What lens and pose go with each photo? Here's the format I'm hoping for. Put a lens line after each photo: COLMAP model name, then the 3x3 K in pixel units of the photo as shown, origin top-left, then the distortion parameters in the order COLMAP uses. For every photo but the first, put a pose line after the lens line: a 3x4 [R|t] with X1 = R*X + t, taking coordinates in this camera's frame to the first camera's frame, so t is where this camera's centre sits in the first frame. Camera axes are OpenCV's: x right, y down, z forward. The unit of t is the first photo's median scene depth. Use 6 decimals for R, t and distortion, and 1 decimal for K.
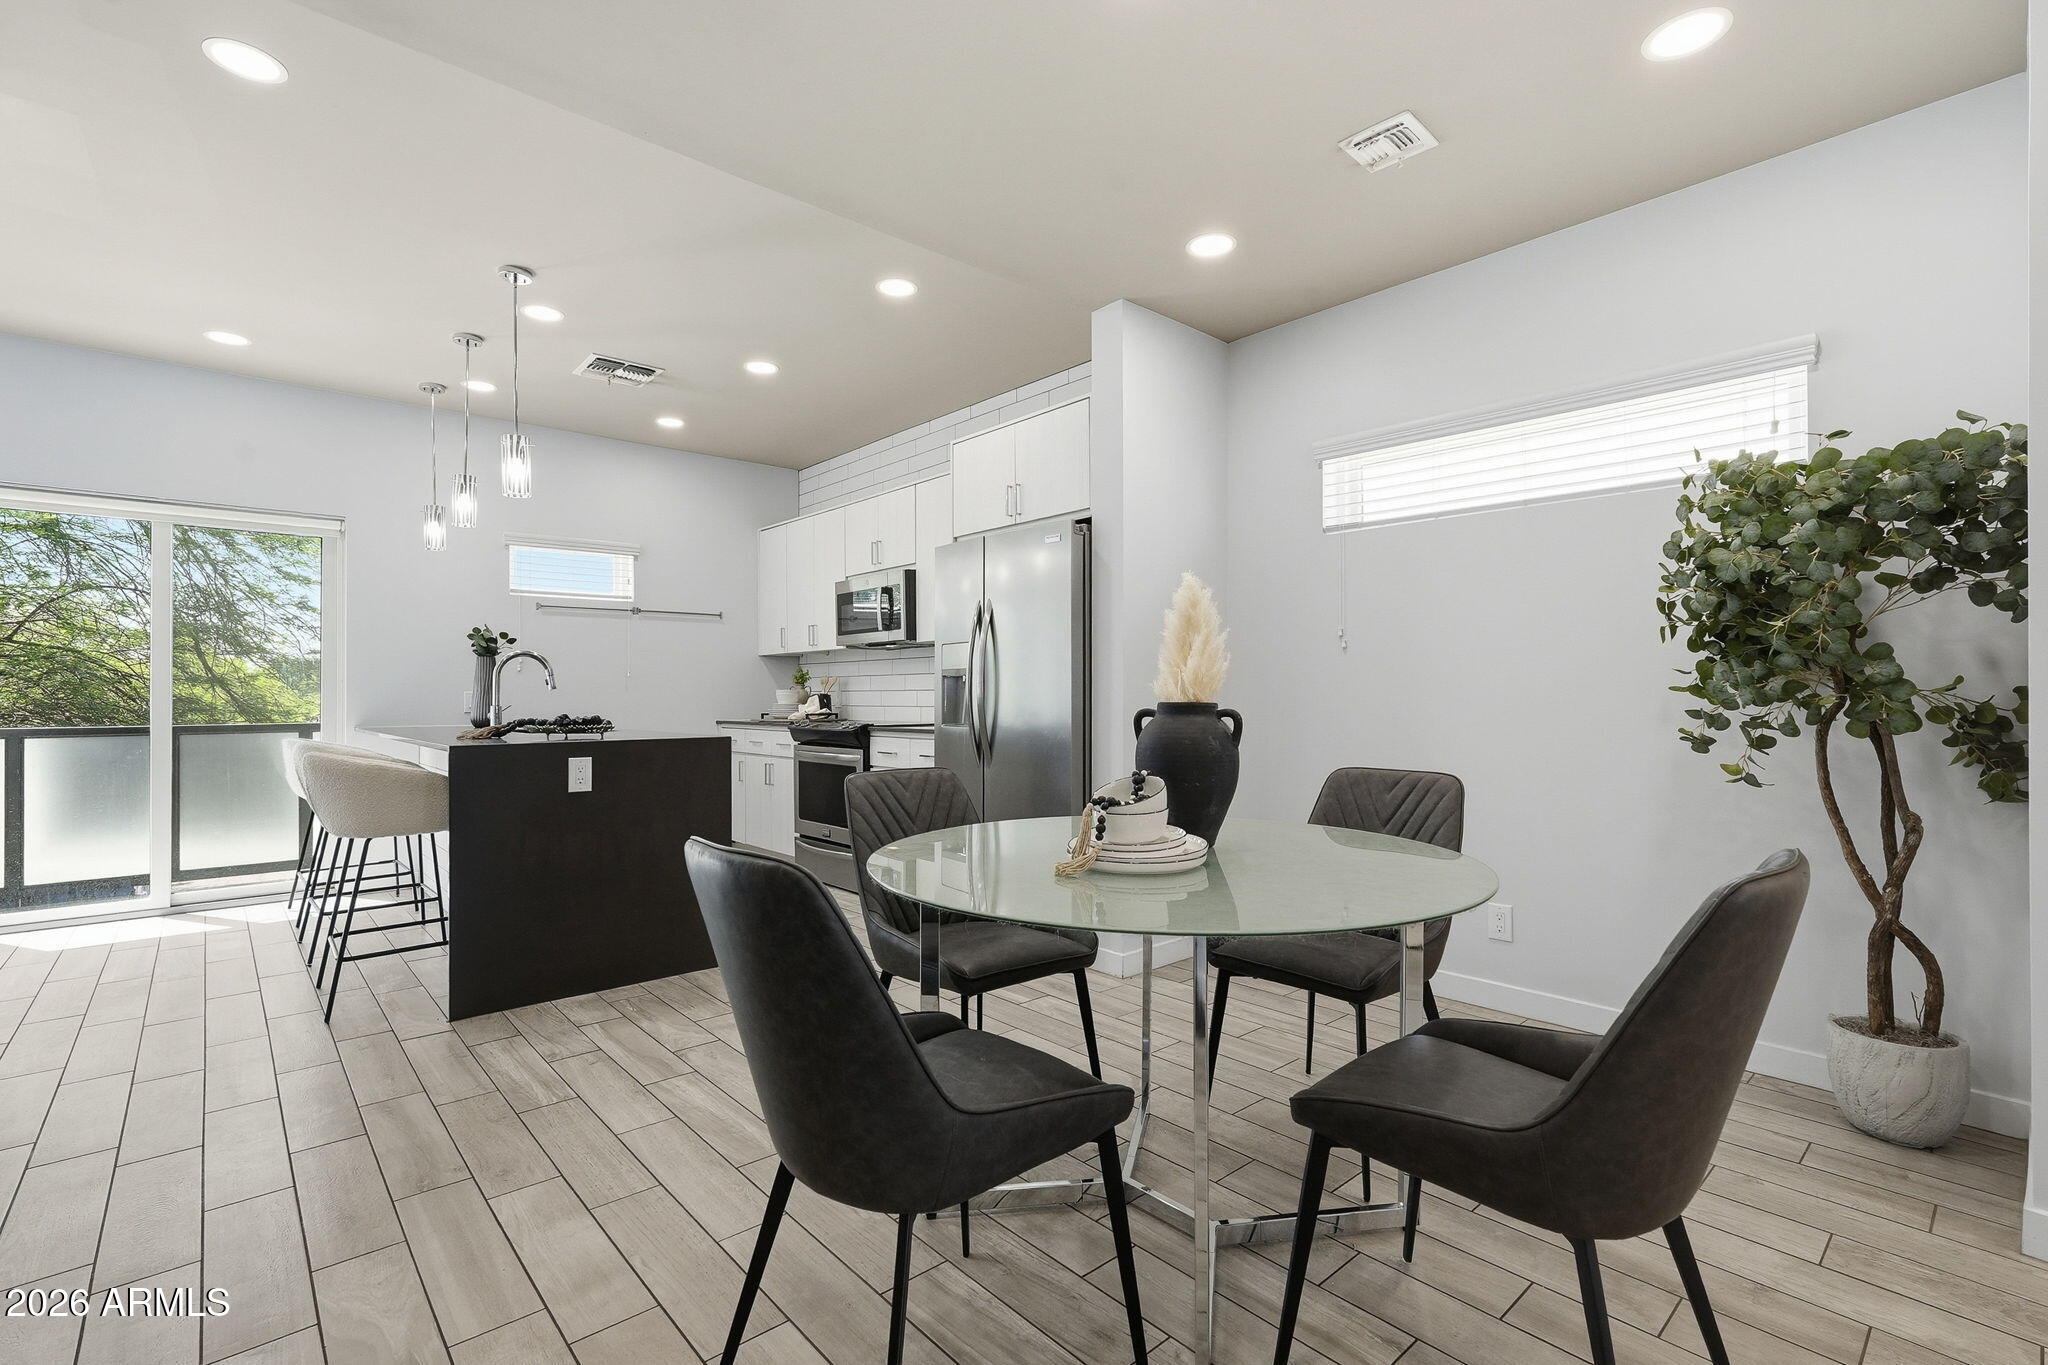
lens RADIAL K [[927.2, 0, 1018.8], [0, 927.2, 696.2], [0, 0, 1]] dist [-0.002679, 0.001296]
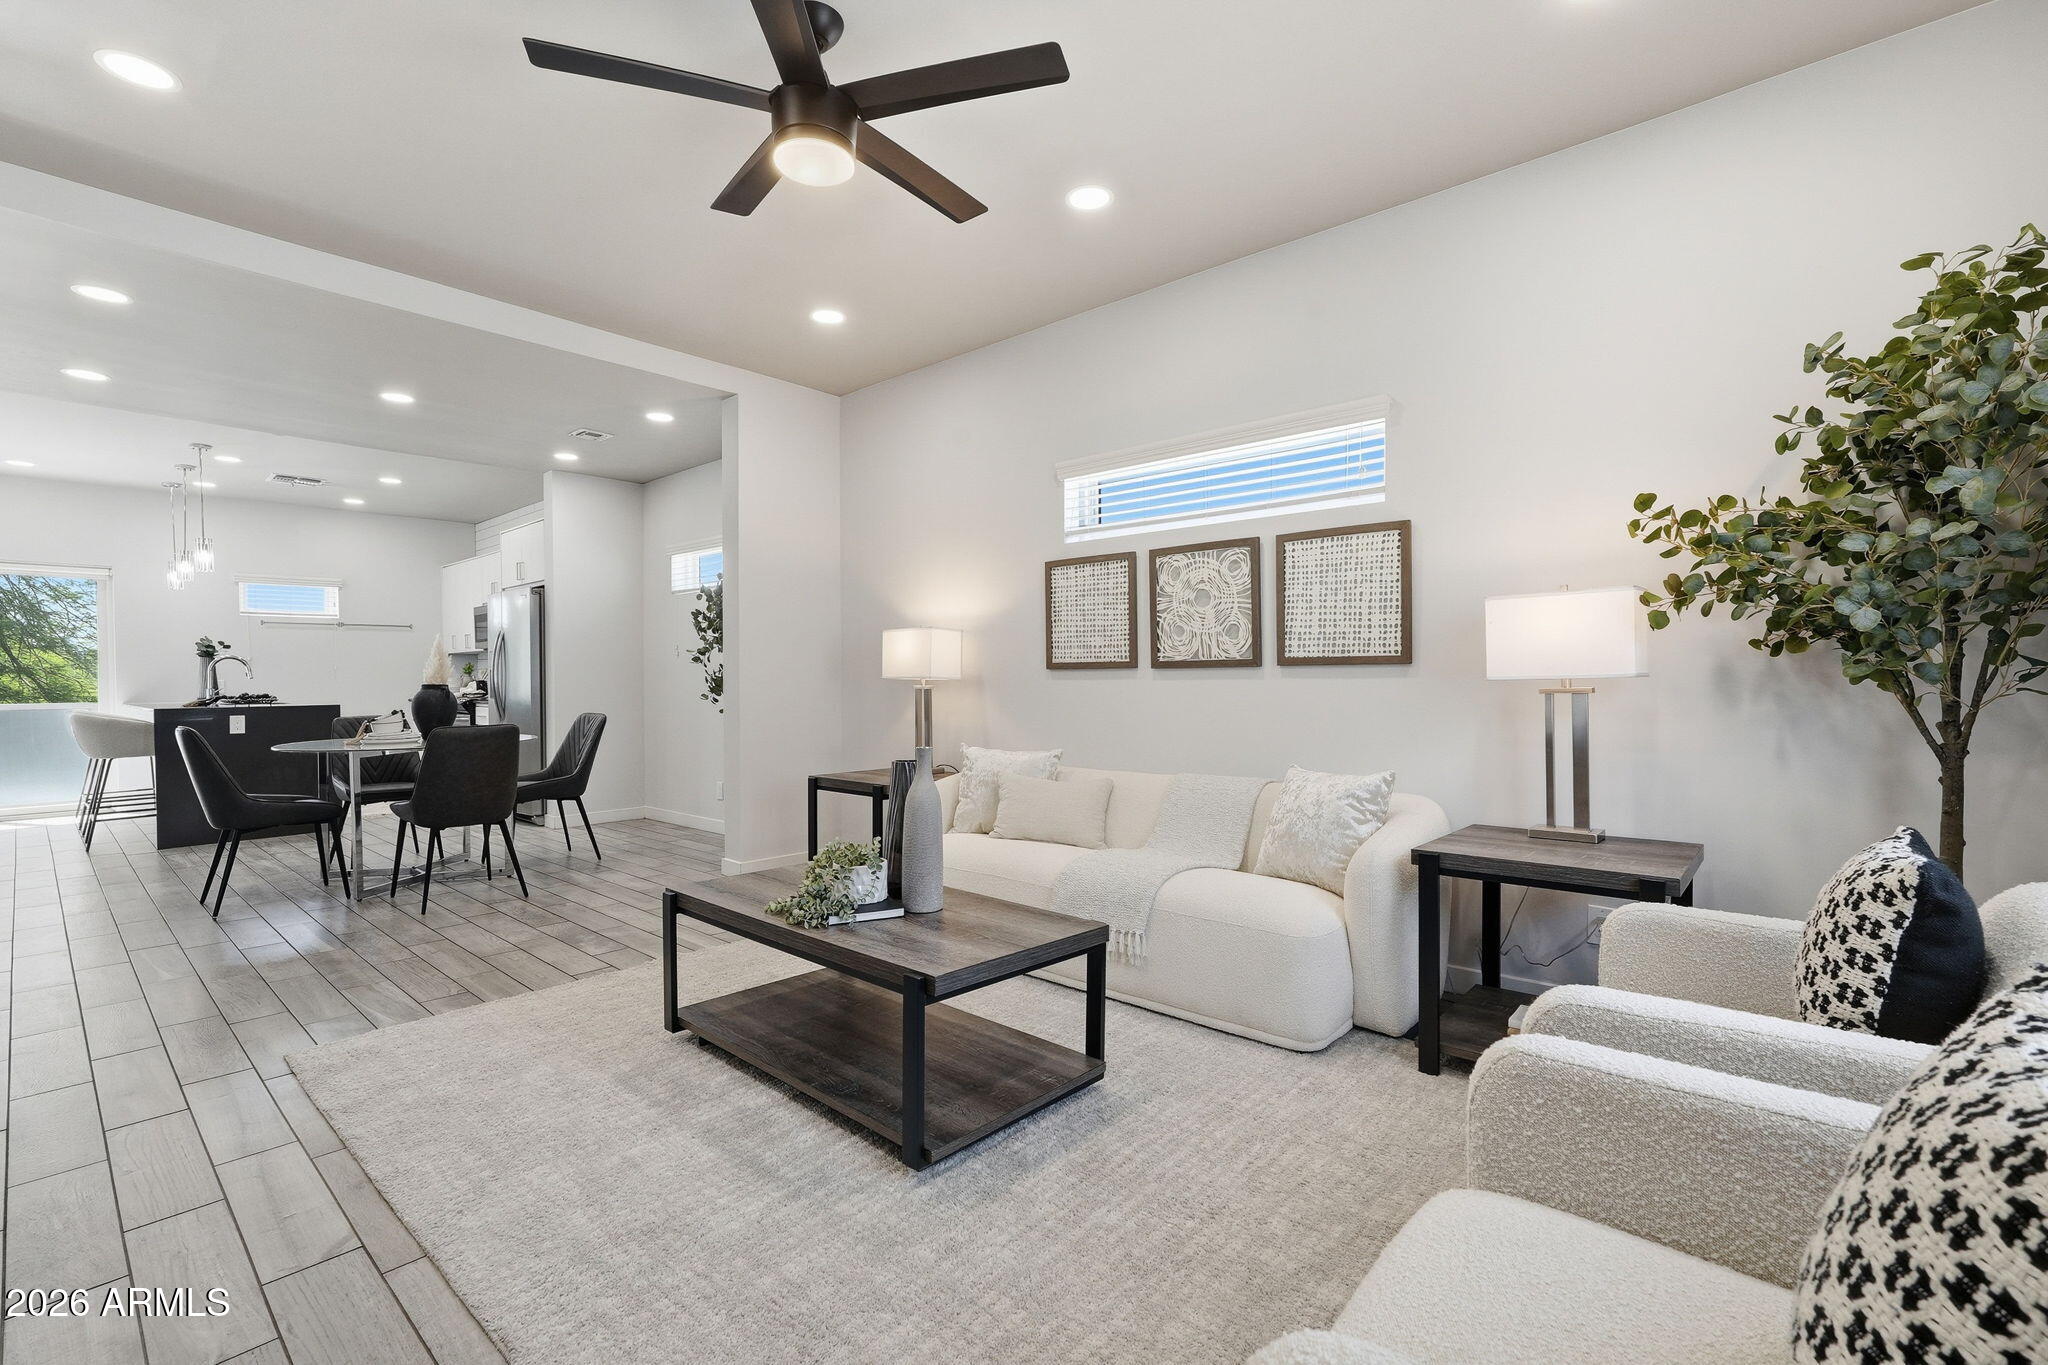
lens RADIAL K [[927.2, 0, 1039.2], [0, 927.2, 689.4], [0, 0, 1]] dist [-0.002679, 0.001296]
pose [[0.993237, -0.007242, 0.115874, 0.549047], [0.006036, 0.999924, 0.010757, 0.002214], [-0.115944, -0.009985, 0.993206, -0.623375]]
